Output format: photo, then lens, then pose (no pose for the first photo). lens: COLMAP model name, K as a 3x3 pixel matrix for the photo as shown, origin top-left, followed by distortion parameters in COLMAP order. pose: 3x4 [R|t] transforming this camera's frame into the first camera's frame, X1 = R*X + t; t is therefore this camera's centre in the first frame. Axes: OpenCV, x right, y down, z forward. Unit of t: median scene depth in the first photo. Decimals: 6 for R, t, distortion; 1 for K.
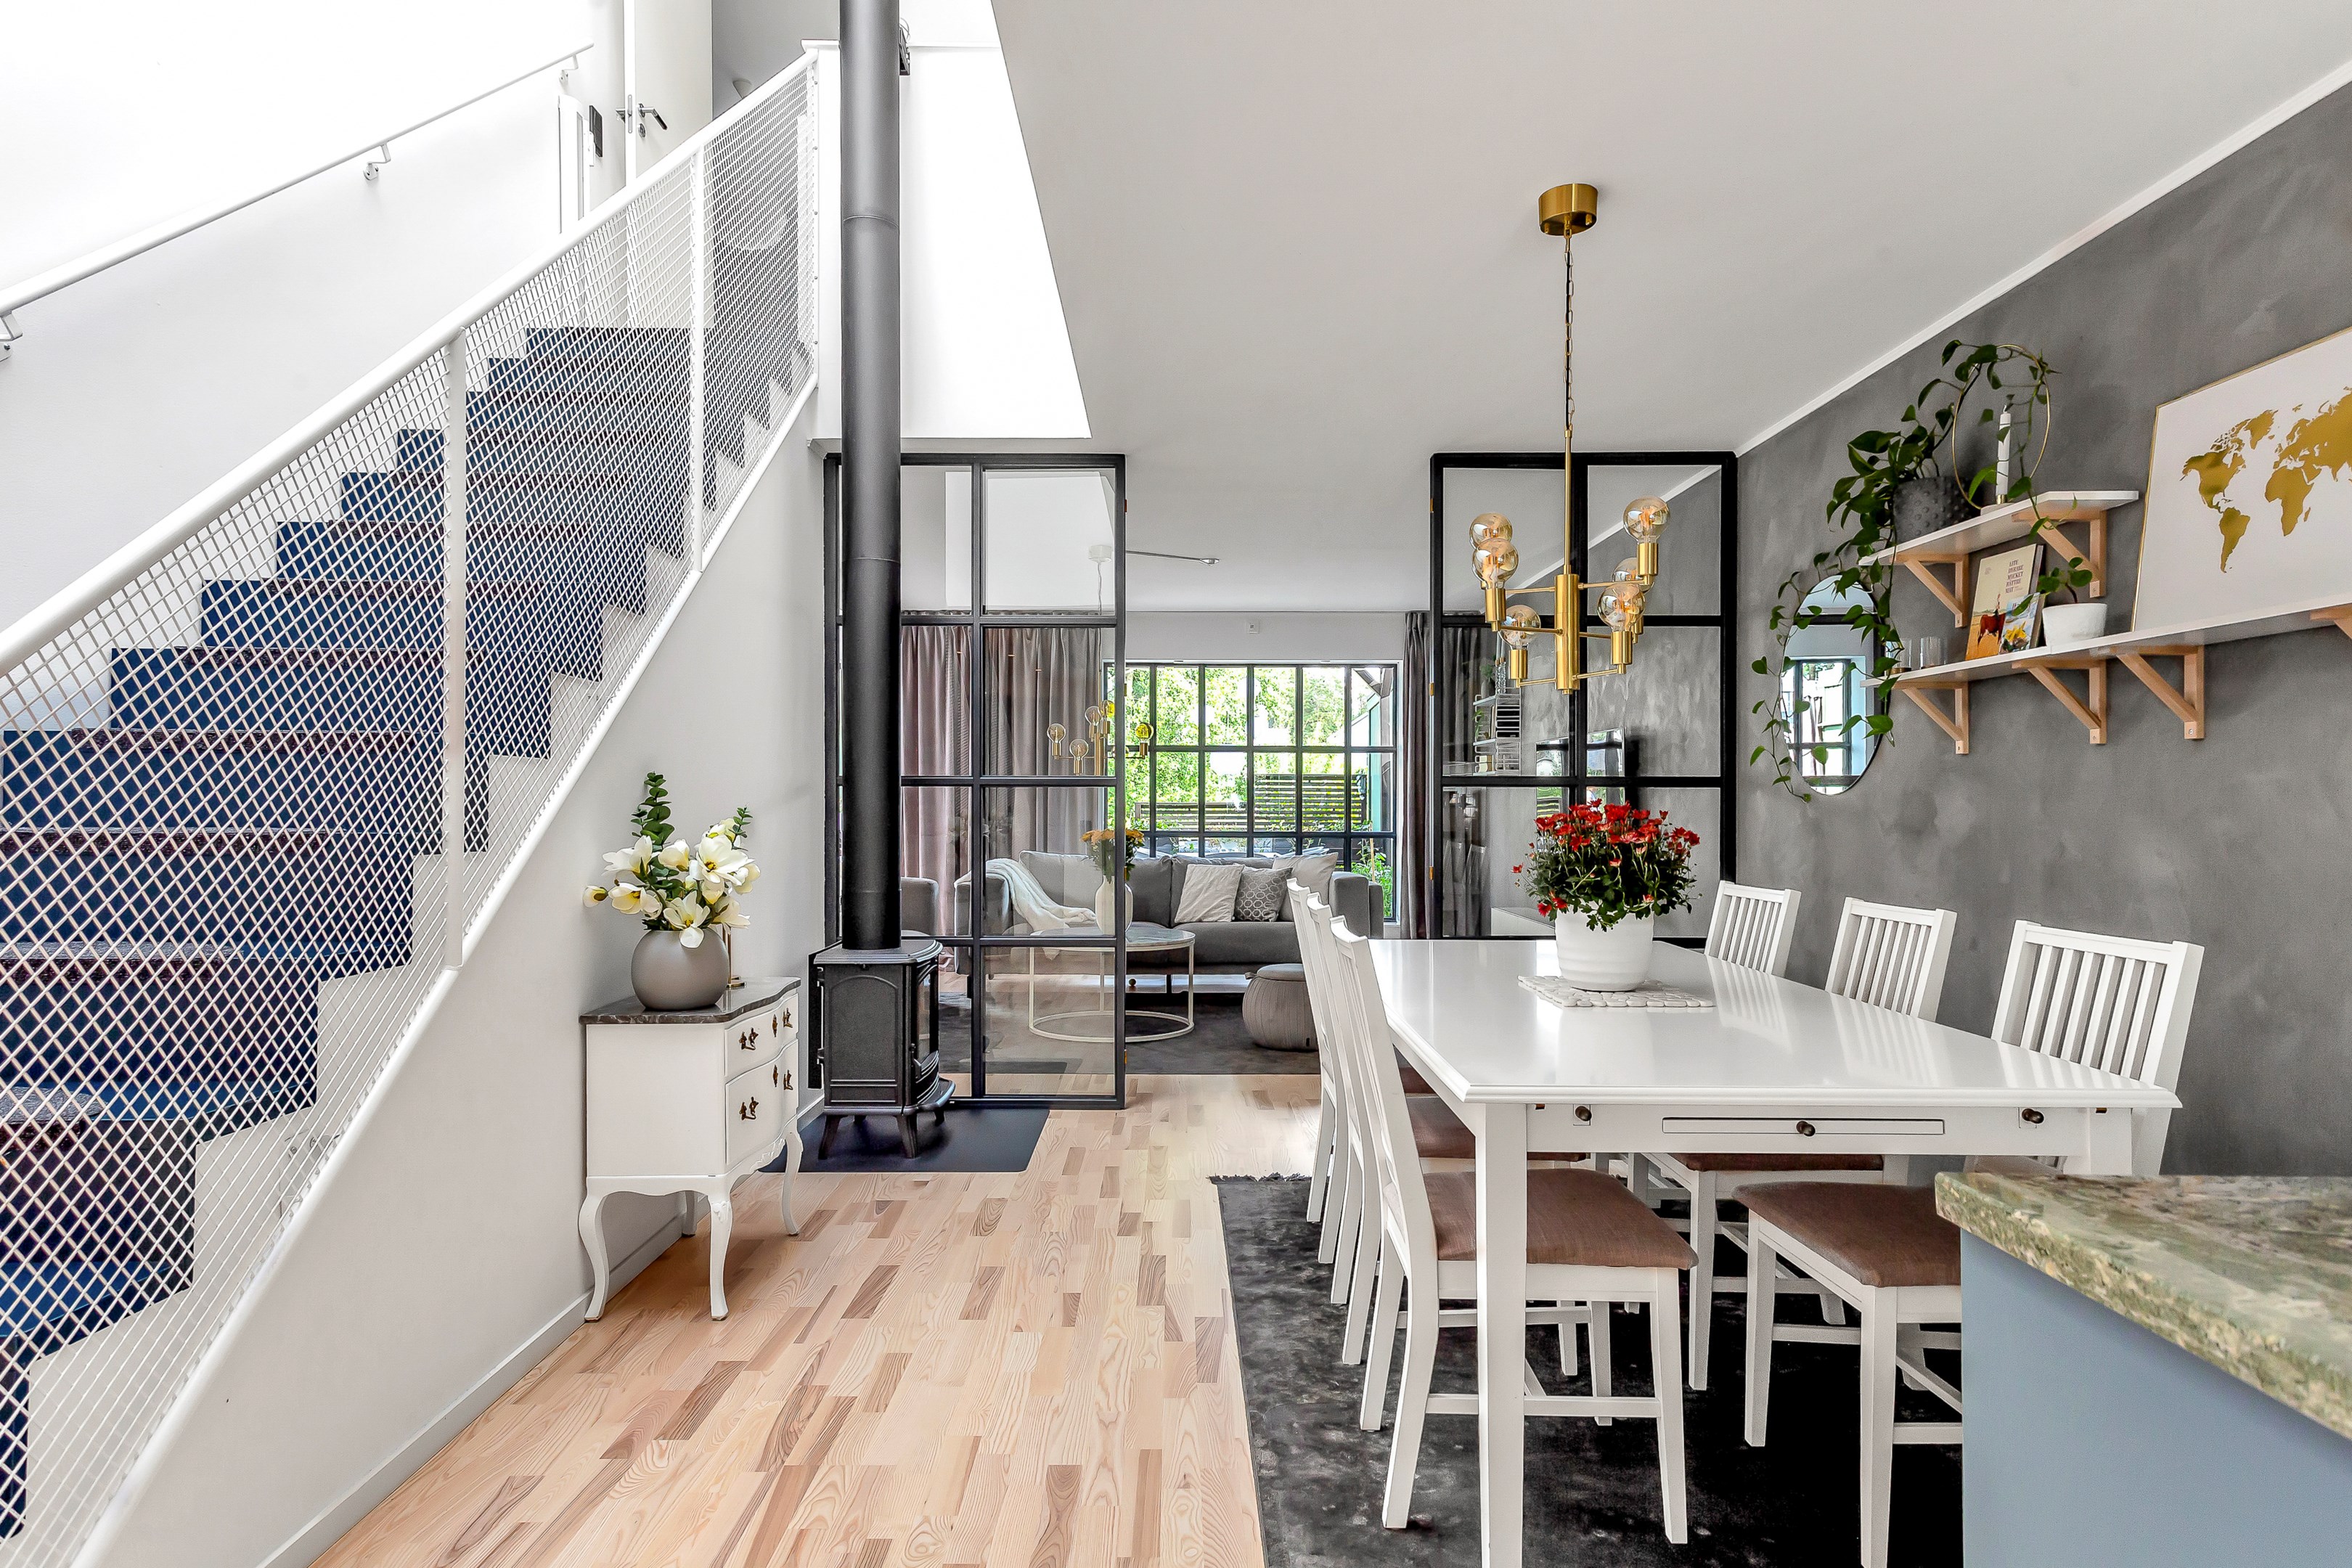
lens RADIAL K [[1306.7, 0, 1177.6], [0, 1306.7, 809.7], [0, 0, 1]] dist [0.016597, -0.000343]
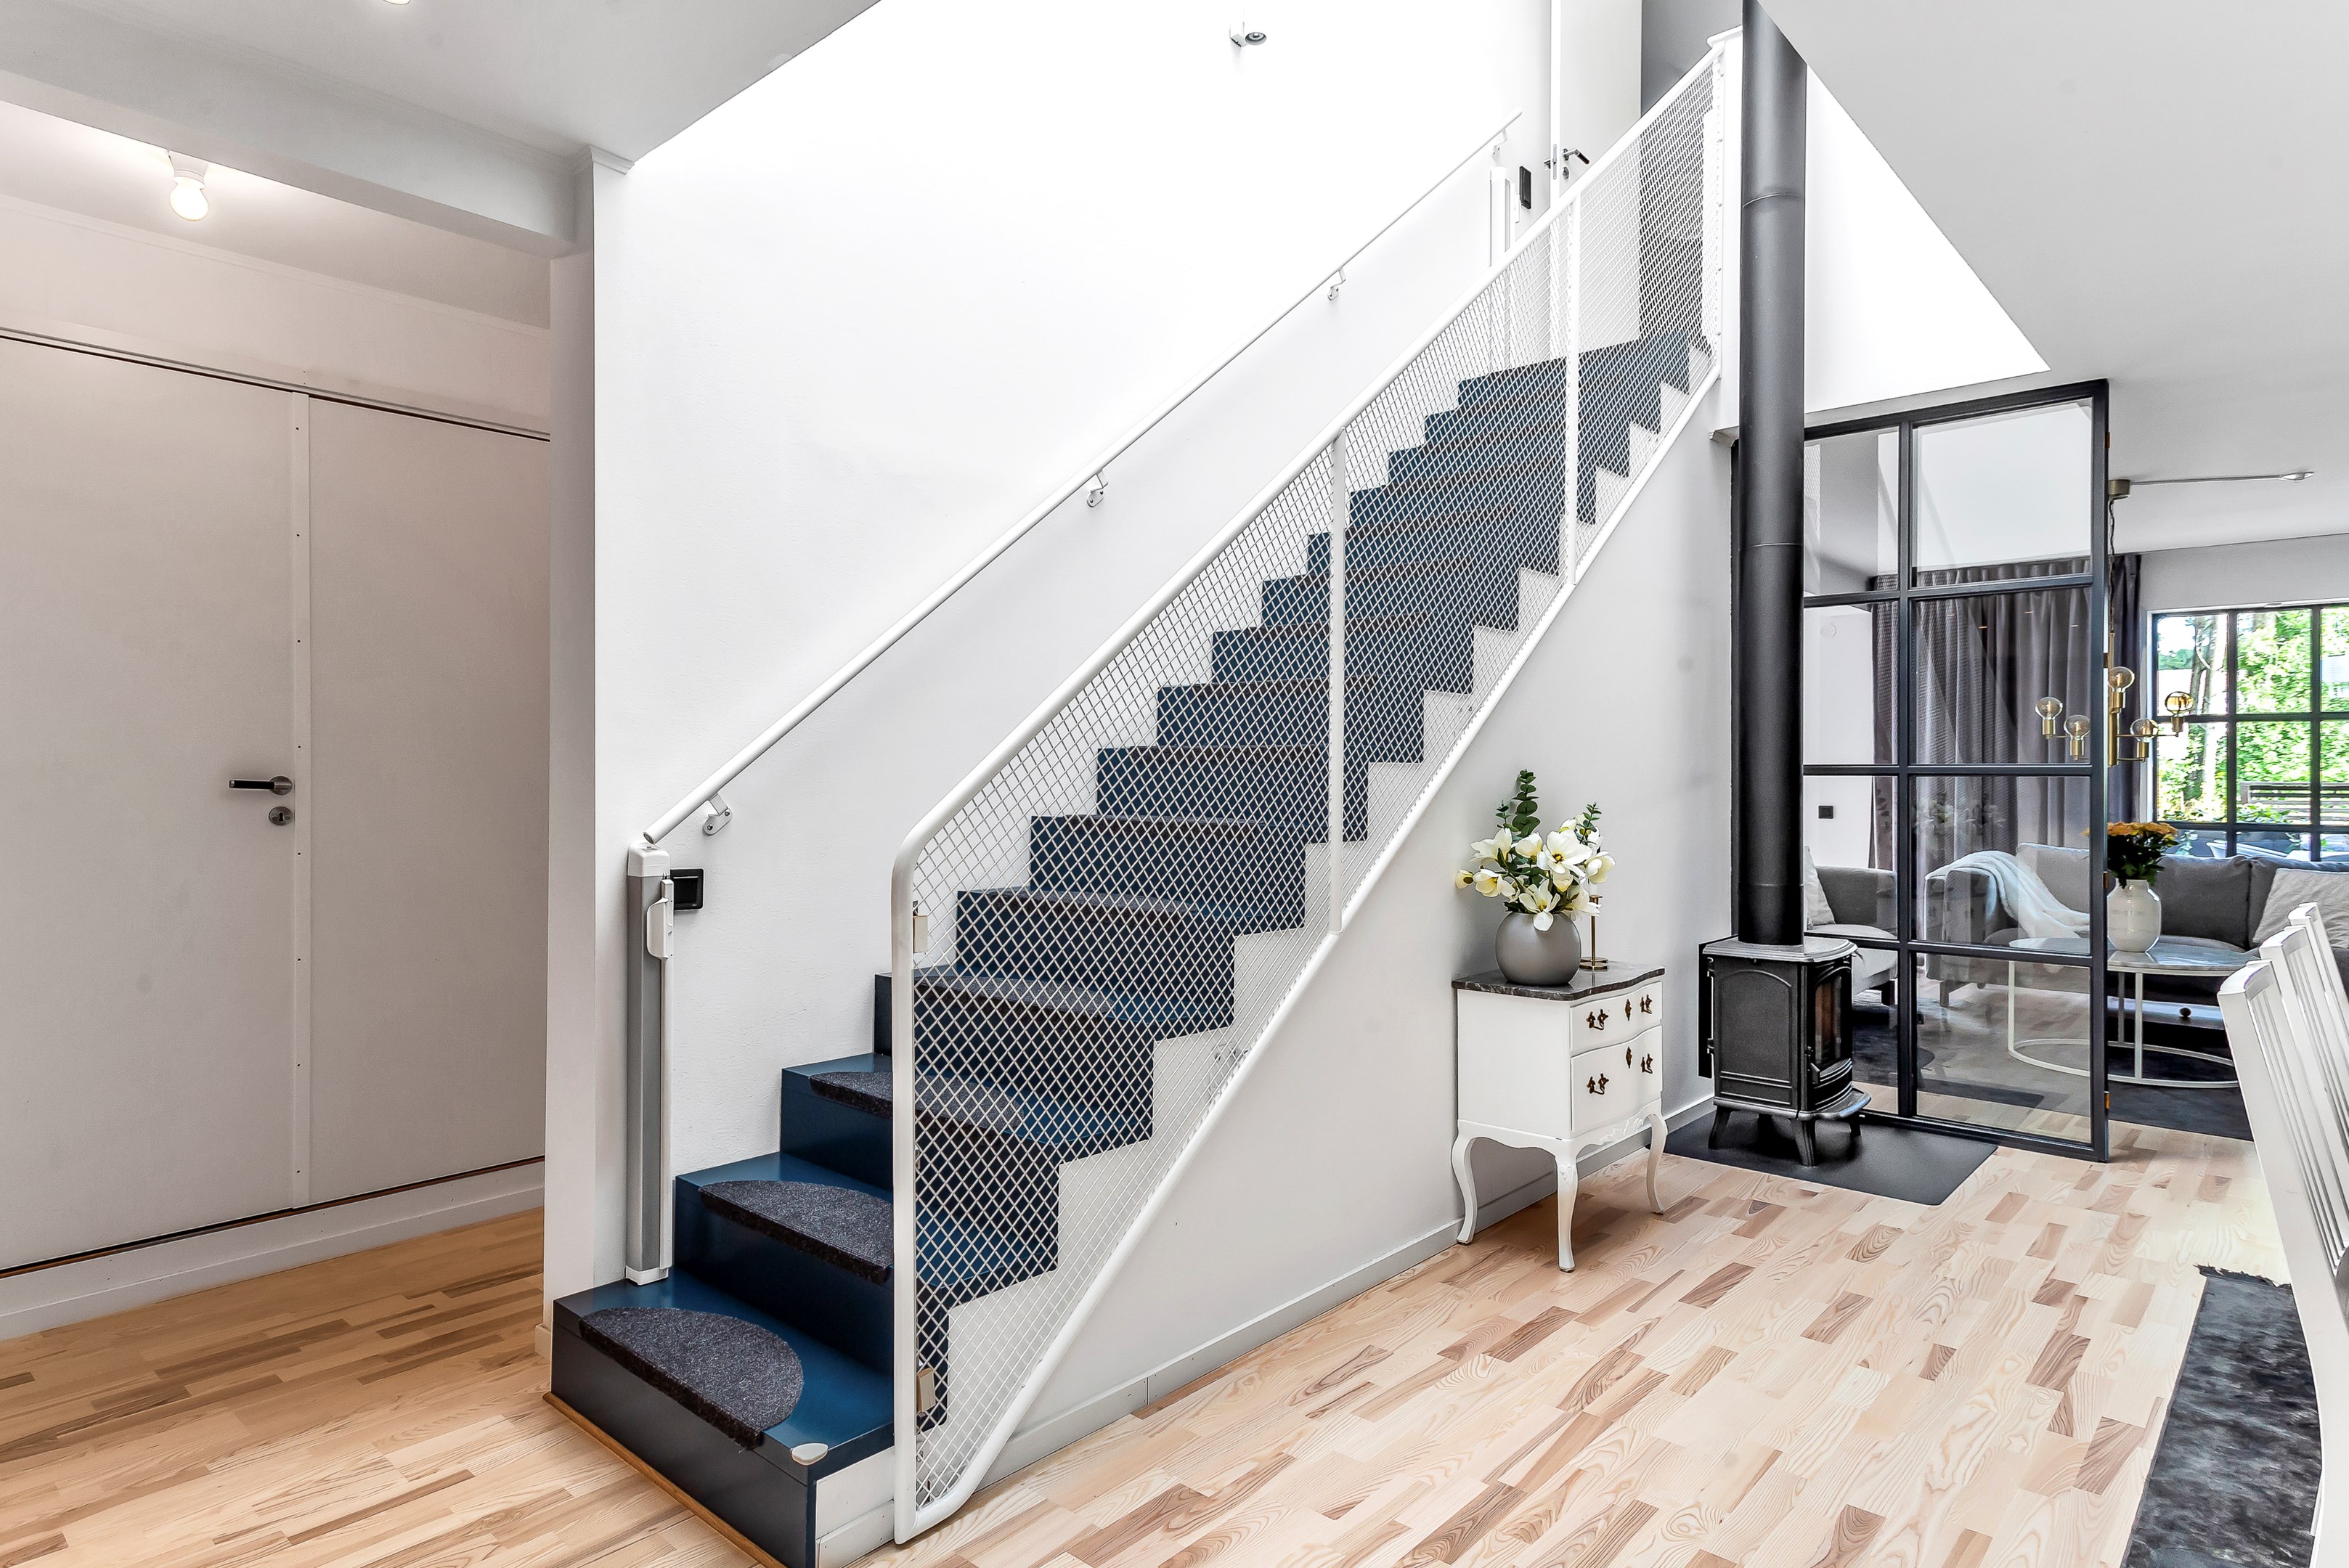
lens RADIAL K [[1308.4, 0, 1174.5], [0, 1308.4, 784.0], [0, 0, 1]] dist [0.005064, 0.000906]
pose [[0.738656, 0.006380, -0.674052, 0.133218], [-0.005312, 0.999979, 0.003644, -0.019304], [0.674061, 0.000889, 0.738675, -0.027403]]
